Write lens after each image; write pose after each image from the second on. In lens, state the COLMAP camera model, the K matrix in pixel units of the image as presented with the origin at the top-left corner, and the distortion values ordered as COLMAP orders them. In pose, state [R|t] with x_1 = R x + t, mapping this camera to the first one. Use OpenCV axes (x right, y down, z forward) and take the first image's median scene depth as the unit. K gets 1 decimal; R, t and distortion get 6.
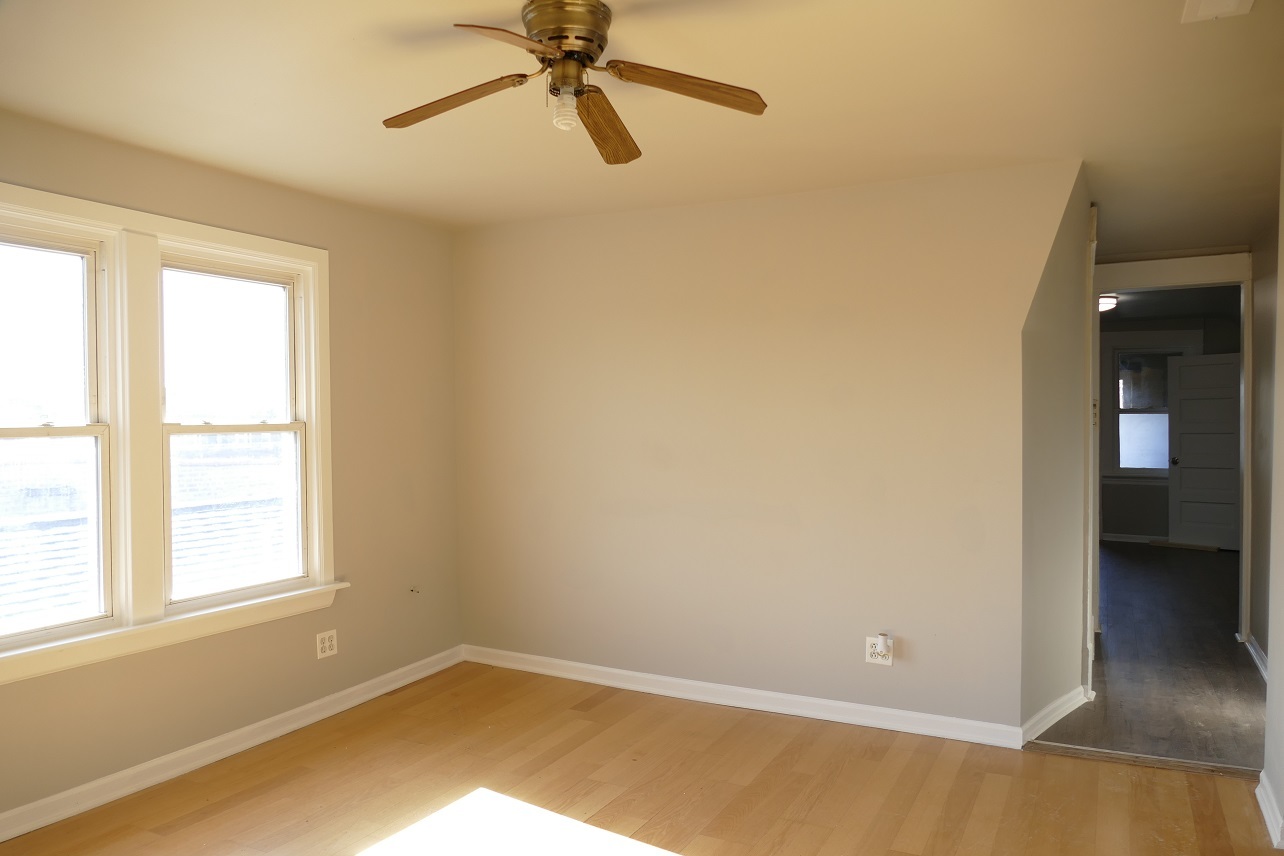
lens RADIAL K [[922.9, 0, 642.0], [0, 922.9, 428.0], [0, 0, 1]] dist [-0.000696, -0.001487]
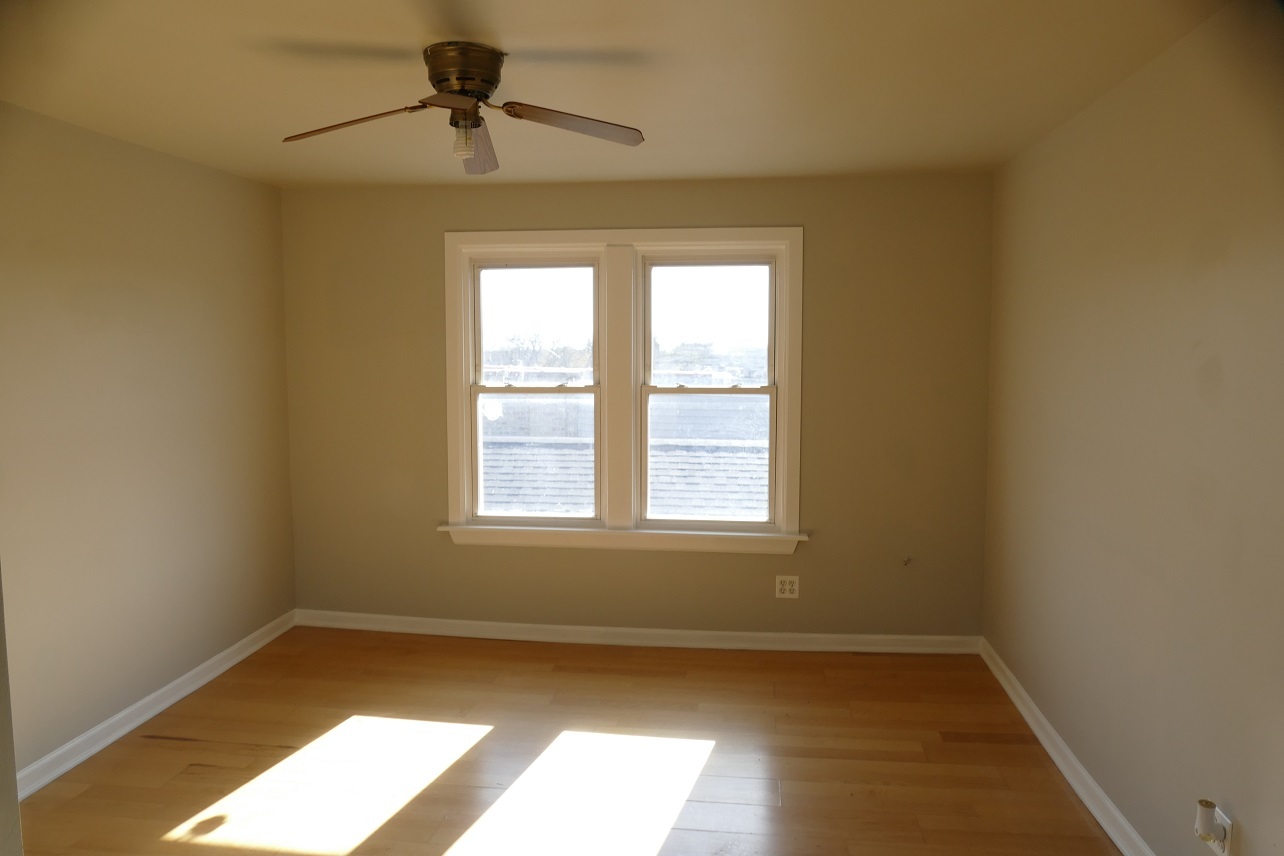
lens RADIAL K [[922.9, 0, 642.0], [0, 922.9, 428.0], [0, 0, 1]] dist [-0.000696, -0.001487]
pose [[0.350629, 0.092050, -0.931980, 0.696810], [-0.015628, 0.995594, 0.092454, -0.064264], [0.936384, -0.017852, 0.350523, 0.507009]]
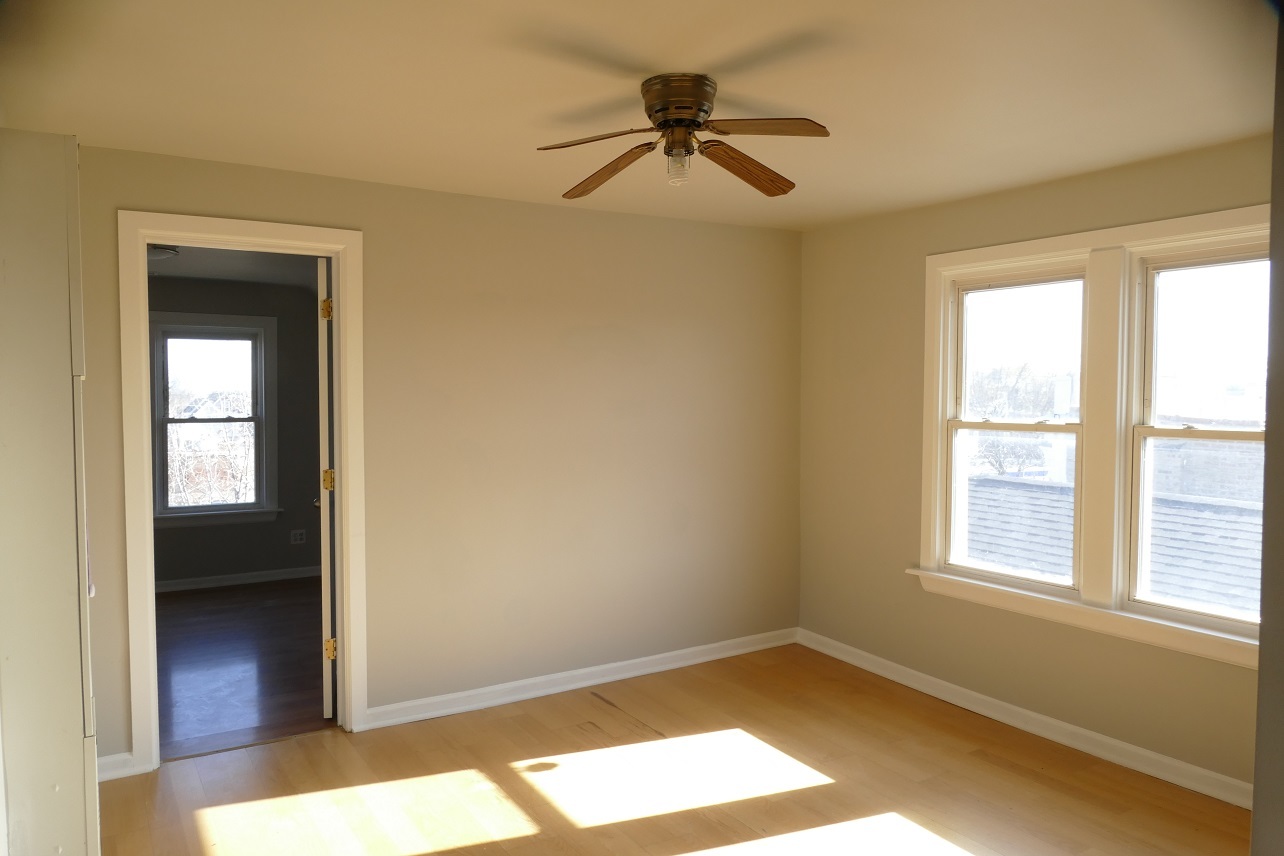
lens RADIAL K [[921.6, 0, 642.0], [0, 921.6, 428.0], [0, 0, 1]] dist [0.024142, -0.001797]
pose [[-0.490648, 0.042289, -0.870331, 0.625926], [-0.013753, 0.998321, 0.056261, -0.050680], [0.871249, 0.039574, -0.489243, 0.981009]]
